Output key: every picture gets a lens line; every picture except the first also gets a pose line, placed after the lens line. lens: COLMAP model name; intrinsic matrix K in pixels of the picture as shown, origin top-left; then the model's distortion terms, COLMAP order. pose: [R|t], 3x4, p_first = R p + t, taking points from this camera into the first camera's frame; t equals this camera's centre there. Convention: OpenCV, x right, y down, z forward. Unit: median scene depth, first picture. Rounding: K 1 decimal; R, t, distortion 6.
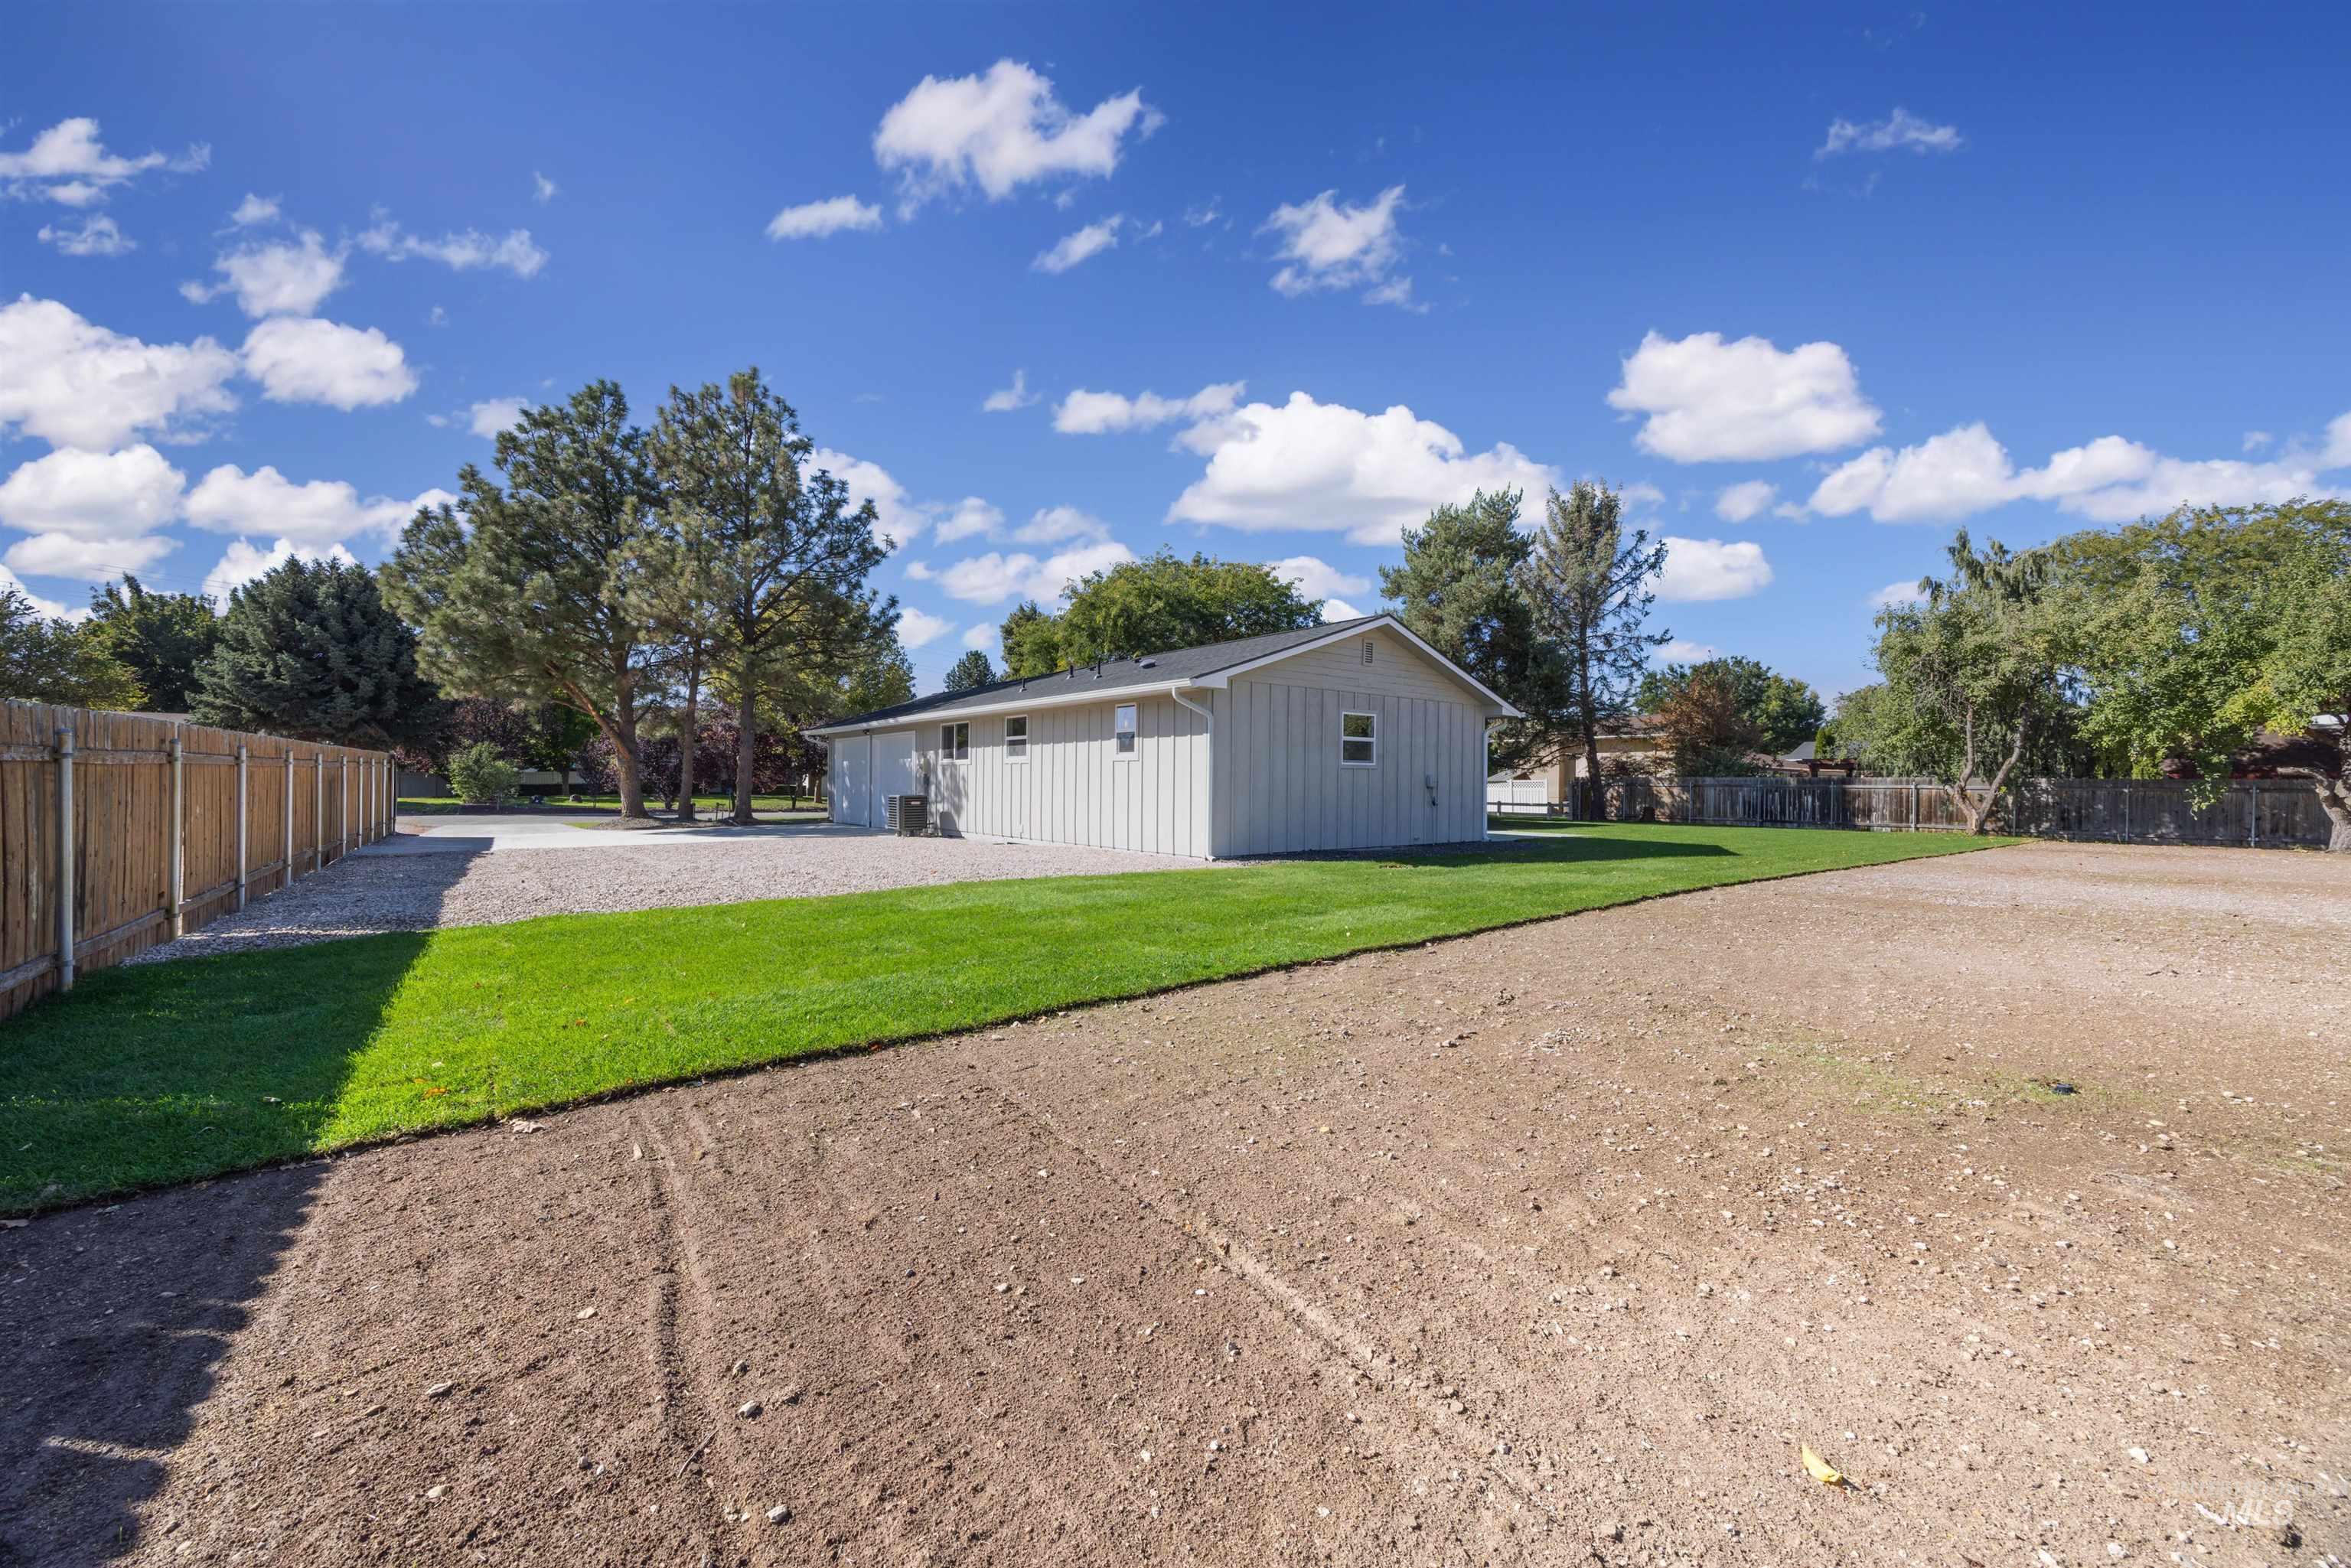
lens RADIAL K [[946.8, 0, 1178.6], [0, 946.8, 791.8], [0, 0, 1]] dist [-0.000767, -0.000105]
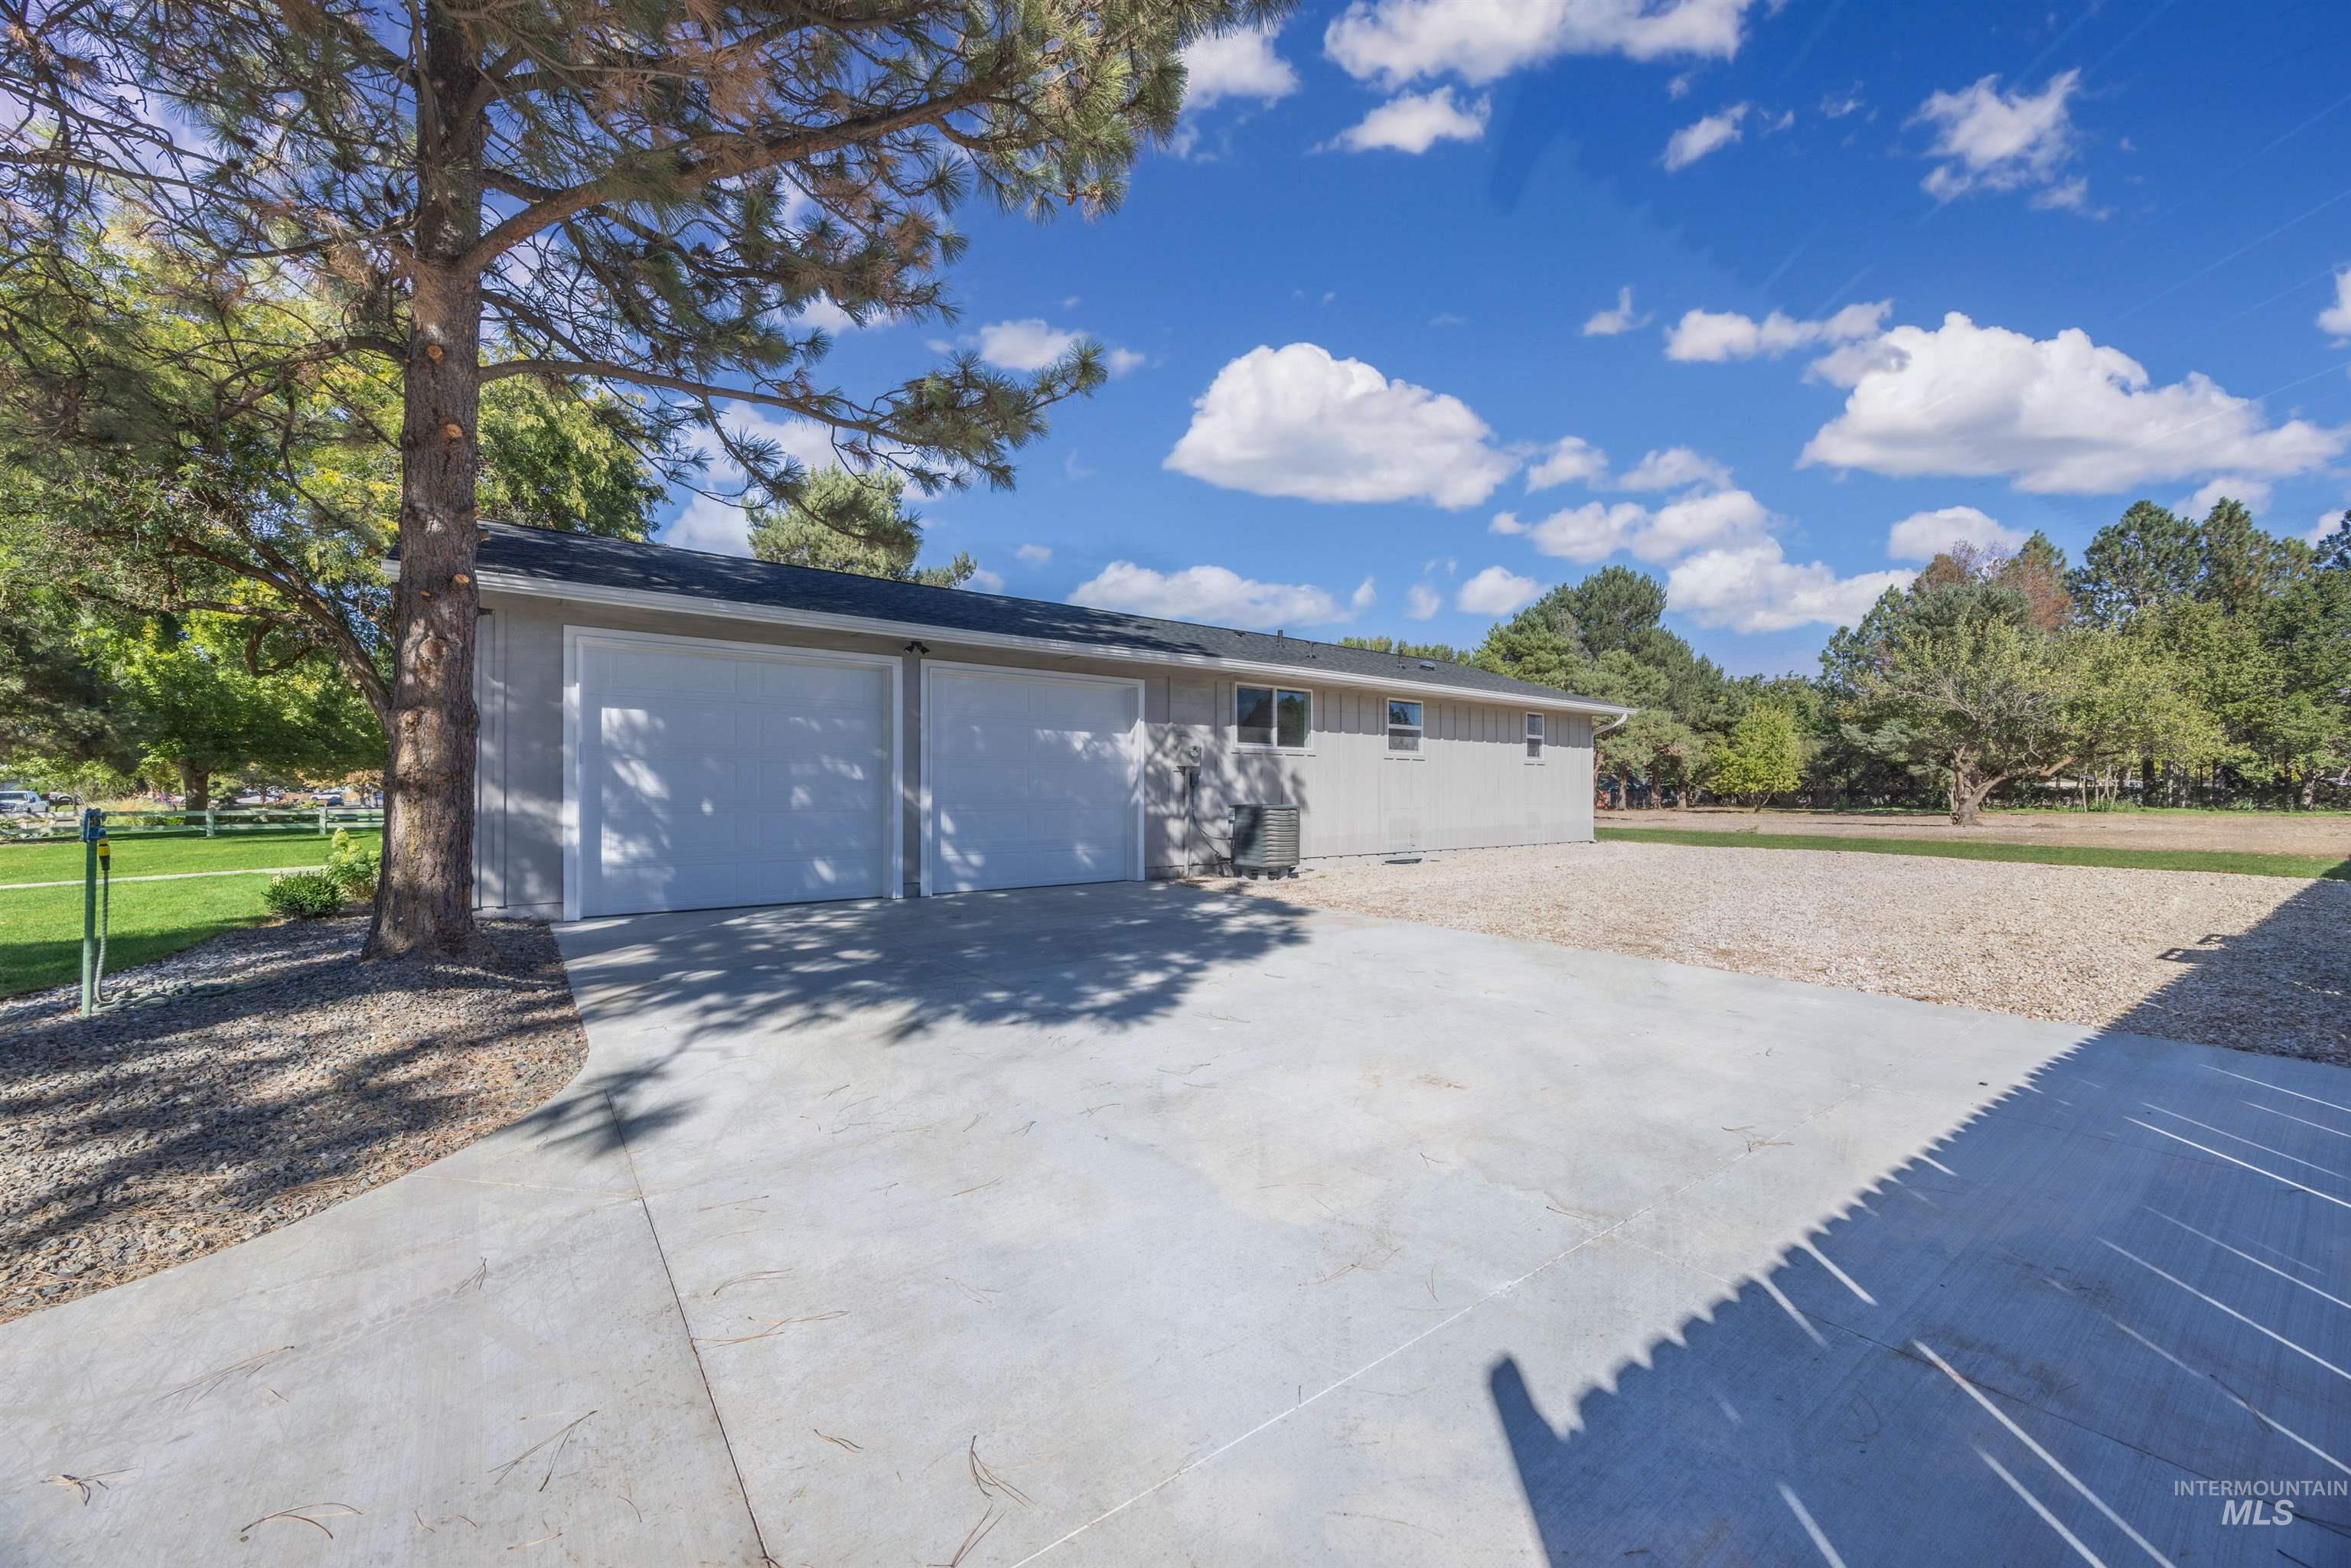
lens RADIAL K [[946.8, 0, 1171.8], [0, 946.8, 792.6], [0, 0, 1]] dist [-0.000767, -0.000105]
pose [[1.000000, -0.000841, 0.000380, -0.574982], [0.000842, 0.999996, -0.002644, 0.009111], [-0.000378, 0.002644, 0.999996, 0.154257]]
